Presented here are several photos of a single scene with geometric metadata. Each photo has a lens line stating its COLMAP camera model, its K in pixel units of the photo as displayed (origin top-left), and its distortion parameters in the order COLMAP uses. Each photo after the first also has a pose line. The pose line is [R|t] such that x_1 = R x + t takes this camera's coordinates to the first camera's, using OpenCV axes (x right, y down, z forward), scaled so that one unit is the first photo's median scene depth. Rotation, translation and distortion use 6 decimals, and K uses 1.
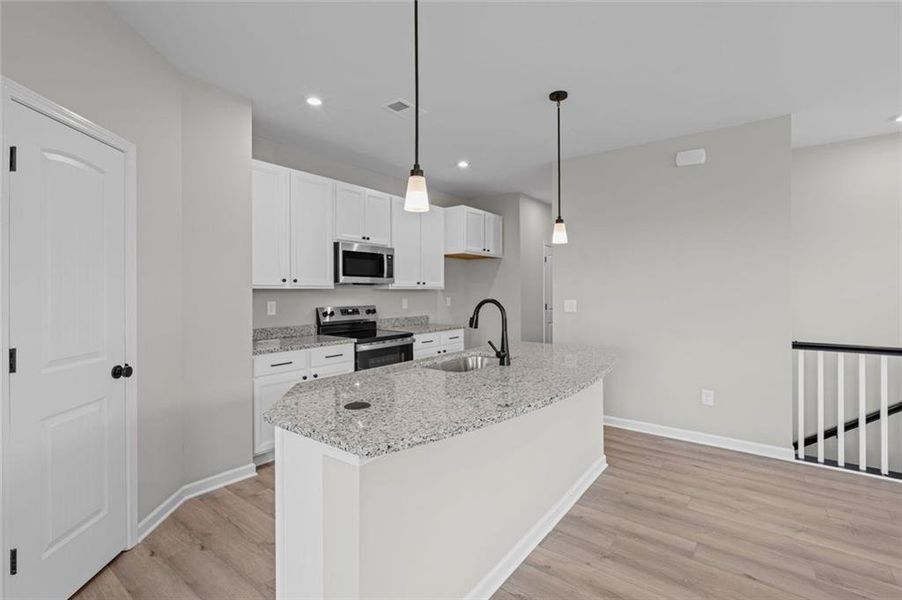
lens RADIAL K [[414.3, 0, 445.1], [0, 414.3, 286.8], [0, 0, 1]] dist [-0.000047, 0.000743]
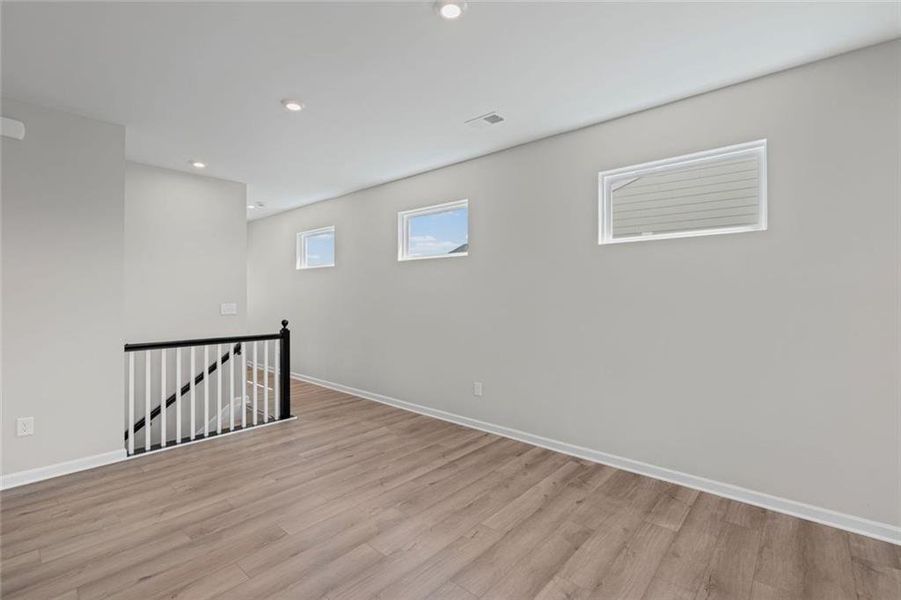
lens RADIAL K [[413.9, 0, 444.7], [0, 413.9, 286.8], [0, 0, 1]] dist [-0.000047, 0.000743]
pose [[0.069238, 0.017609, 0.997445, -0.163302], [-0.003255, 0.999843, -0.017426, 0.002401], [-0.997595, -0.002040, 0.069284, 0.139476]]
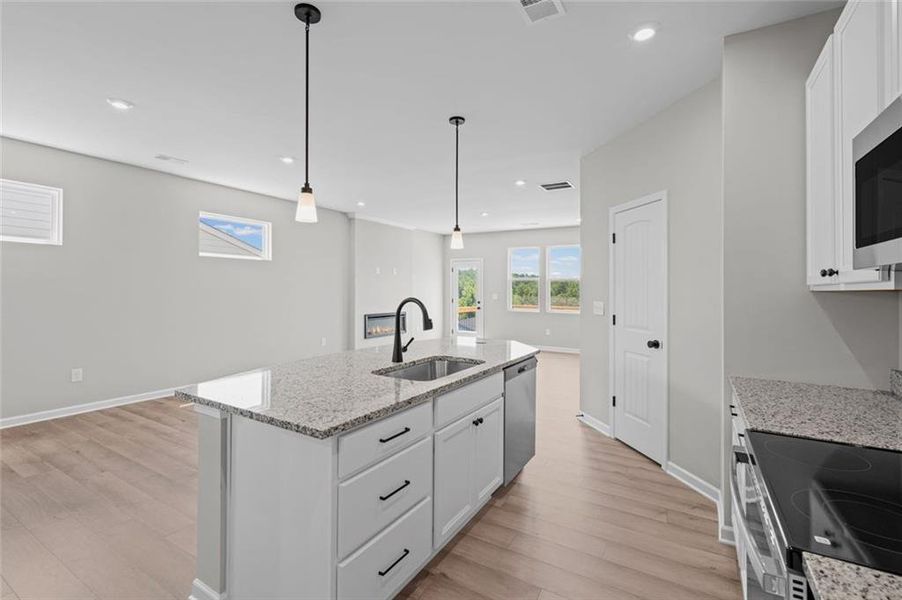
lens RADIAL K [[414.6, 0, 432.7], [0, 414.6, 284.0], [0, 0, 1]] dist [0.041445, 0.000089]
pose [[-0.995426, -0.013963, -0.094506, 0.142214], [-0.011934, 0.999687, -0.022003, 0.016628], [0.094783, -0.020774, -0.995281, 1.769739]]
